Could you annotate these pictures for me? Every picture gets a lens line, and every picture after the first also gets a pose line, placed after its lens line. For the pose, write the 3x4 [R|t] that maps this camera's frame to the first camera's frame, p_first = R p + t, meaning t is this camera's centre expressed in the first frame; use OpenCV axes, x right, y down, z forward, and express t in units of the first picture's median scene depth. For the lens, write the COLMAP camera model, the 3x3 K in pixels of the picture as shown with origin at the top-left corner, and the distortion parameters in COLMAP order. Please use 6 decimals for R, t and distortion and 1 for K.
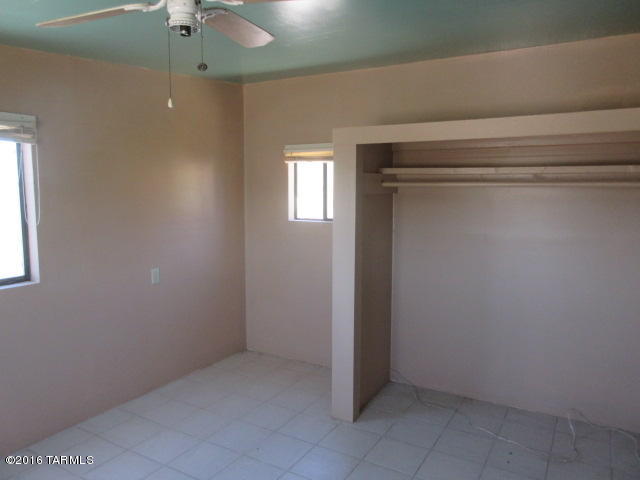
lens RADIAL K [[475.8, 0, 320.1], [0, 475.8, 239.5], [0, 0, 1]] dist [-0.009830, 0.007247]
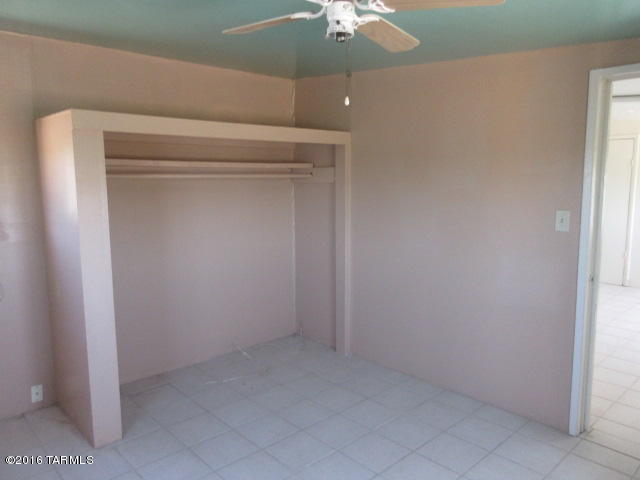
lens RADIAL K [[475.8, 0, 319.7], [0, 475.8, 240.4], [0, 0, 1]] dist [-0.009830, 0.007247]
pose [[0.303032, -0.126626, 0.944530, -0.644984], [0.113873, 0.988843, 0.096033, -0.034461], [-0.946152, 0.078455, 0.314071, 0.335972]]
